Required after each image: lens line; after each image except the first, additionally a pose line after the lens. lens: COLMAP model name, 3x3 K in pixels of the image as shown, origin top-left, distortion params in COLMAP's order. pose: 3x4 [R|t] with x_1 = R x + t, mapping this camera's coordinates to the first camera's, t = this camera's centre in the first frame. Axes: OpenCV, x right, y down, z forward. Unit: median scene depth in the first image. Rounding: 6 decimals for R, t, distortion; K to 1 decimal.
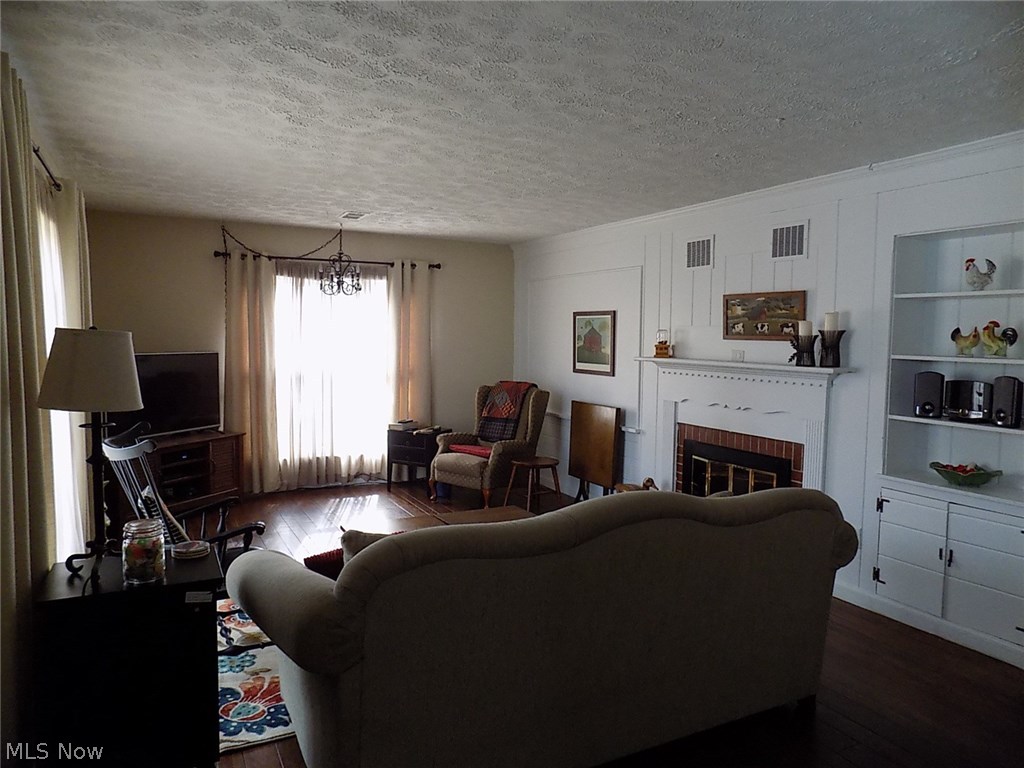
lens RADIAL K [[692.5, 0, 512.0], [0, 692.5, 384.0], [0, 0, 1]] dist [-0.102637, 0.096944]
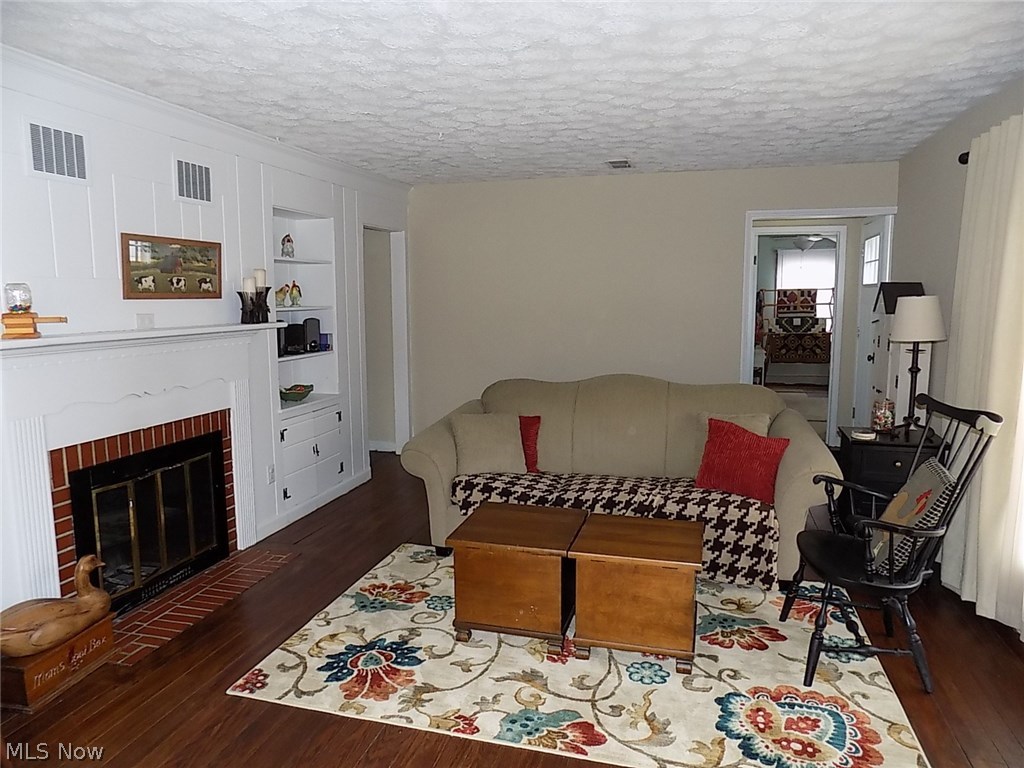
lens RADIAL K [[692.5, 0, 512.0], [0, 692.5, 384.0], [0, 0, 1]] dist [-0.102637, 0.096944]
pose [[-0.730280, -0.094273, 0.676612, -0.465340], [0.045717, 0.981468, 0.186092, -0.096182], [-0.681617, 0.166832, -0.712436, 1.319304]]
